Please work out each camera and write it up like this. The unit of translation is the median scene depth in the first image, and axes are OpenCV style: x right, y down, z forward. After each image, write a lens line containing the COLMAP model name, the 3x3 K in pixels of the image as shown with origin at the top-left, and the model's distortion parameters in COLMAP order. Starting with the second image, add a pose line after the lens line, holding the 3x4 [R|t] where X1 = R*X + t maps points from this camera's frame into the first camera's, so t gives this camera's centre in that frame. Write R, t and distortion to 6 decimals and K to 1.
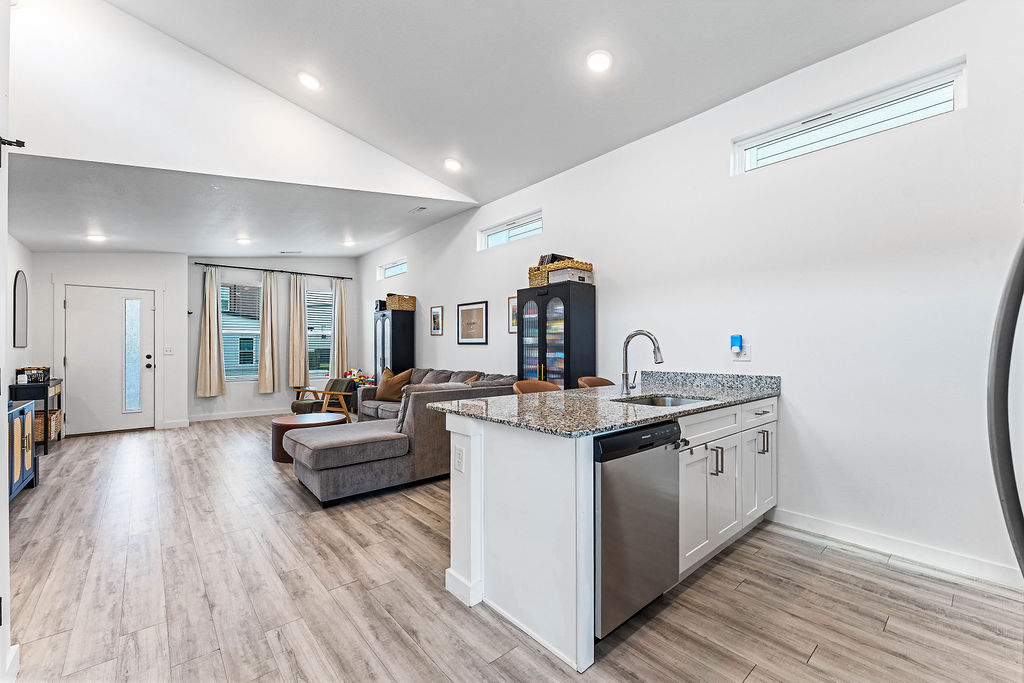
lens RADIAL K [[416.1, 0, 508.9], [0, 416.1, 348.2], [0, 0, 1]] dist [-0.000823, -0.001621]
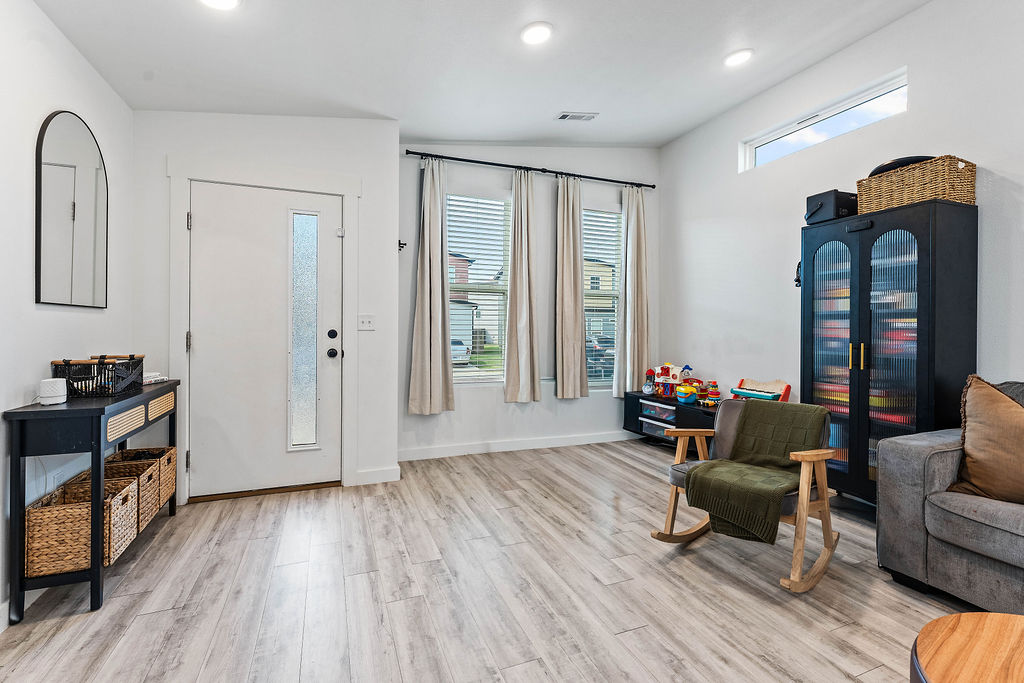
lens RADIAL K [[440.4, 0, 499.6], [0, 440.4, 334.4], [0, 0, 1]] dist [-0.005451, -0.000445]
pose [[0.940745, 0.012296, -0.338891, -0.546383], [-0.008548, 0.999885, 0.012551, 0.014241], [0.339006, -0.008911, 0.940742, 0.625204]]
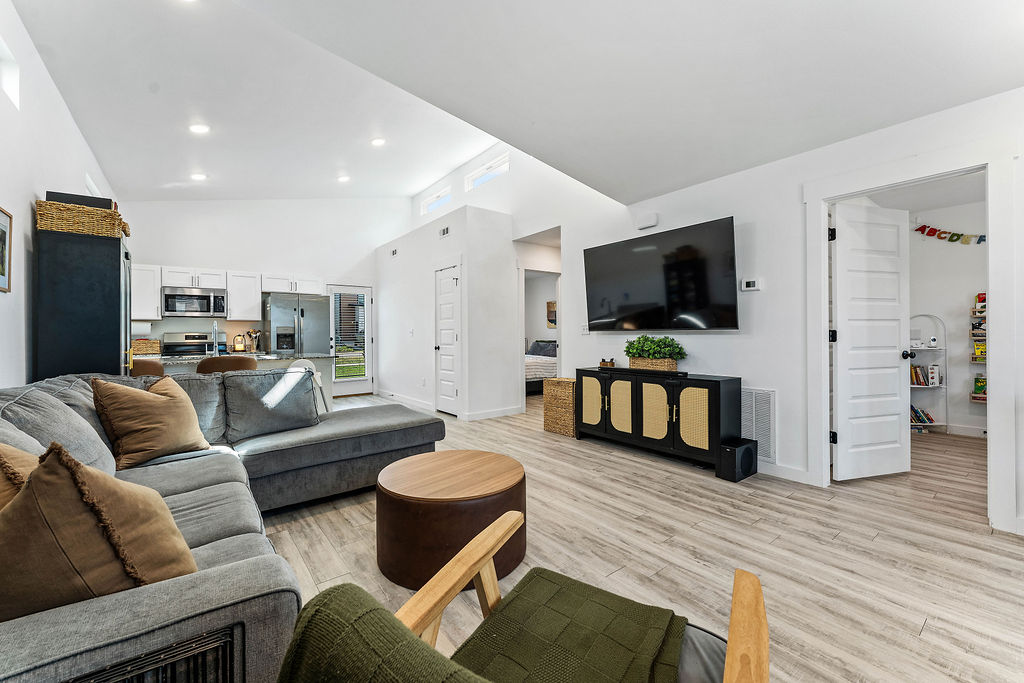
lens RADIAL K [[416.1, 0, 497.4], [0, 416.1, 330.3], [0, 0, 1]] dist [-0.000823, -0.001621]
pose [[-0.996318, 0.012296, 0.084844, -0.462985], [0.011268, 0.999857, -0.012588, 0.014787], [-0.084986, -0.011586, -0.996315, 1.191937]]
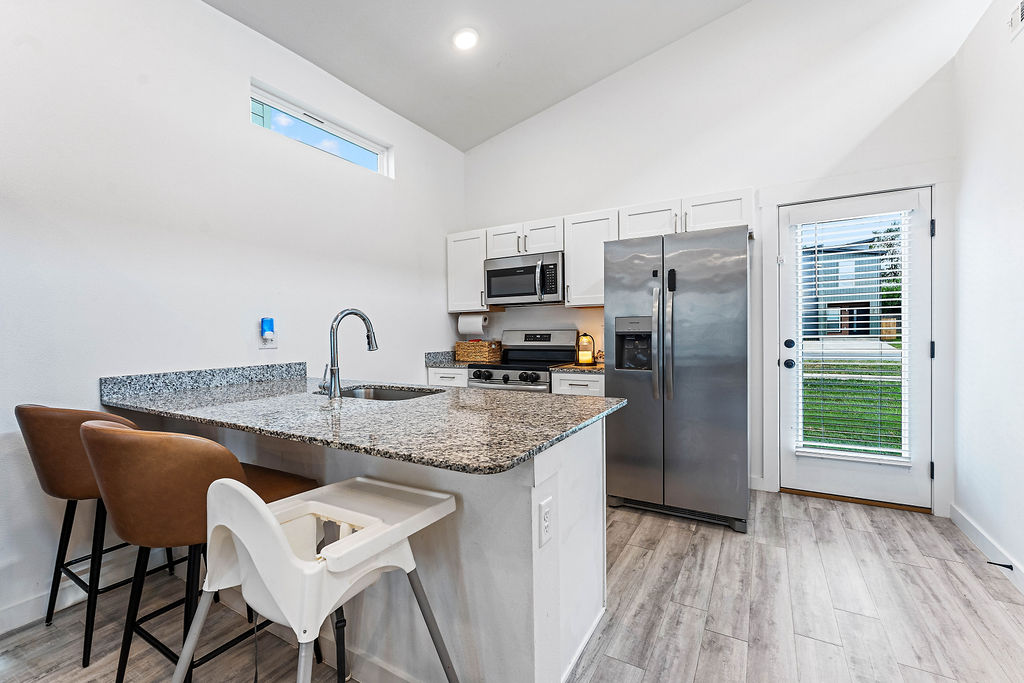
lens RADIAL K [[440.4, 0, 503.3], [0, 440.4, 340.0], [0, 0, 1]] dist [-0.005451, -0.000445]
pose [[-0.310803, -0.014846, 0.950358, -0.239556], [0.010849, 0.999757, 0.019166, 0.000592], [-0.950412, 0.016267, -0.310567, 0.439765]]
